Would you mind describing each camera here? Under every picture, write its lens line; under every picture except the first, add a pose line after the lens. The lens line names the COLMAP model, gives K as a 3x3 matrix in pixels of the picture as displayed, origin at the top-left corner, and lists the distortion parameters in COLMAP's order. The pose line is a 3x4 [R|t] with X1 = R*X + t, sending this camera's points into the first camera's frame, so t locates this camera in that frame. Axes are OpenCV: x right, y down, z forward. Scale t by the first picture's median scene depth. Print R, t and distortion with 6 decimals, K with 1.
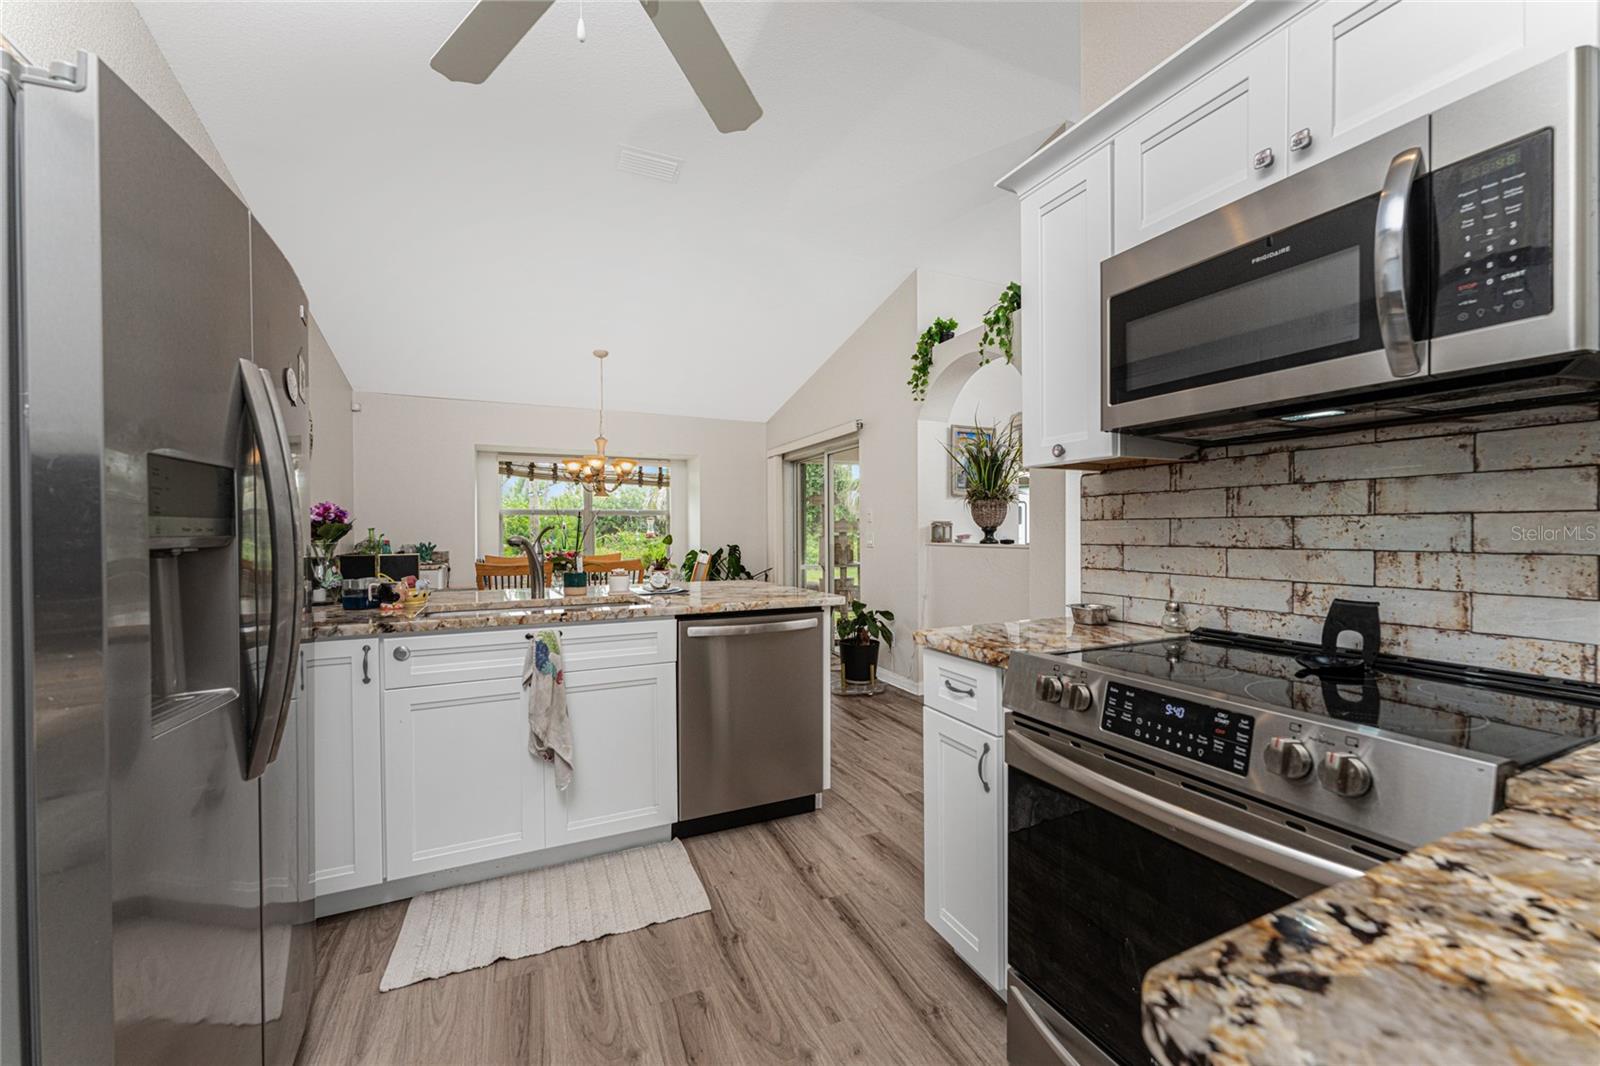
lens RADIAL K [[635.7, 0, 804.5], [0, 635.7, 534.7], [0, 0, 1]] dist [0.000979, -0.000087]
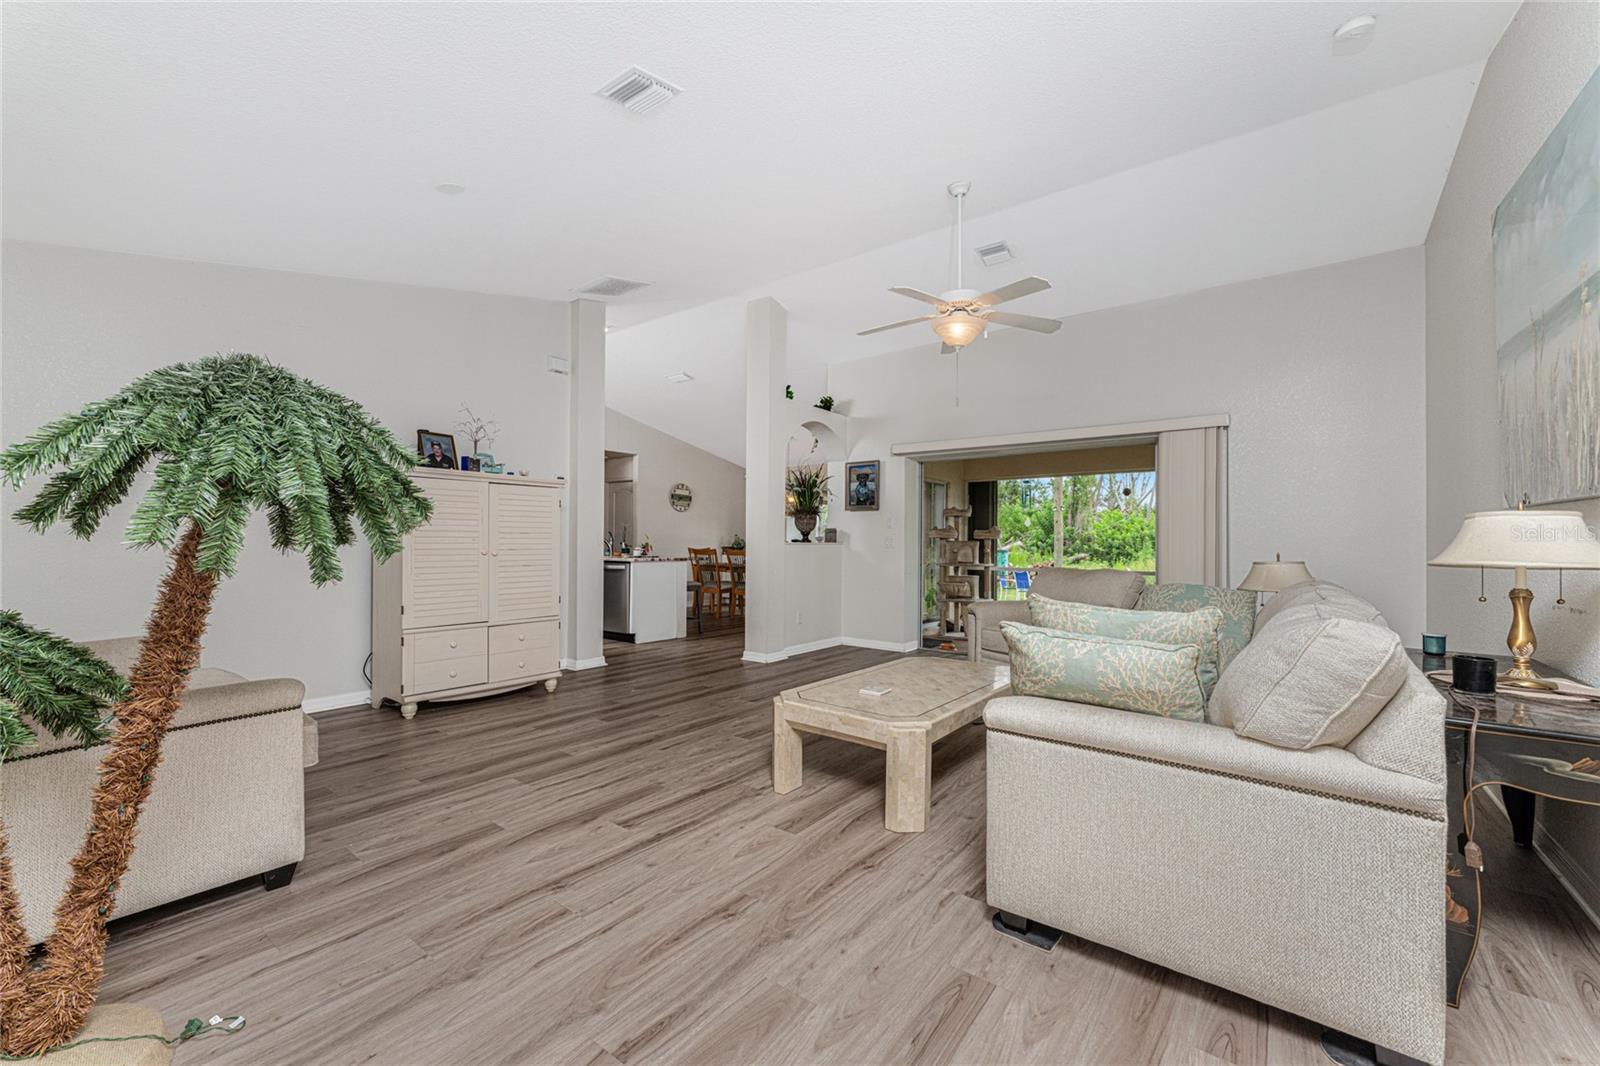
lens RADIAL K [[635.7, 0, 802.3], [0, 635.7, 532.0], [0, 0, 1]] dist [0.000979, -0.000087]
pose [[0.473797, -0.006131, -0.880613, 3.901182], [-0.016001, 0.999751, -0.015569, 0.030937], [0.880489, 0.021467, 0.473581, 0.575536]]
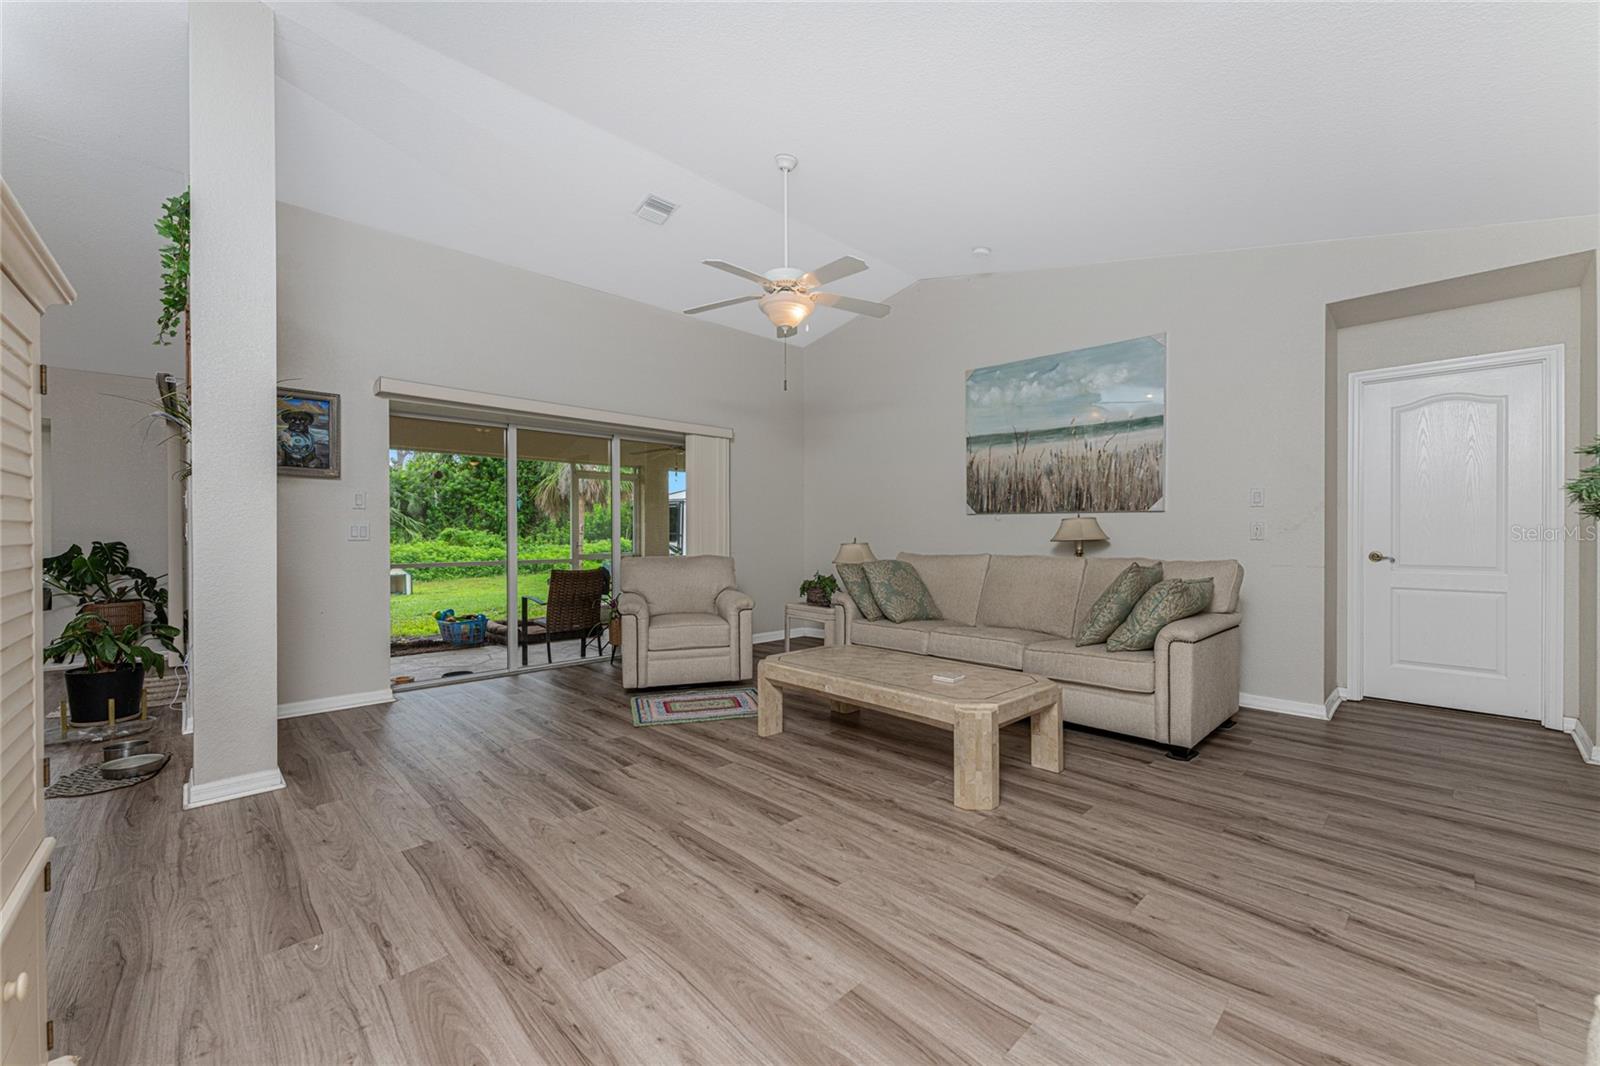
lens RADIAL K [[635.7, 0, 803.1], [0, 635.7, 532.7], [0, 0, 1]] dist [0.000979, -0.000087]
pose [[0.942439, 0.003838, 0.334356, 1.611347], [-0.000863, 0.999959, -0.009047, 0.048058], [-0.334377, 0.008238, 0.942404, 0.078016]]
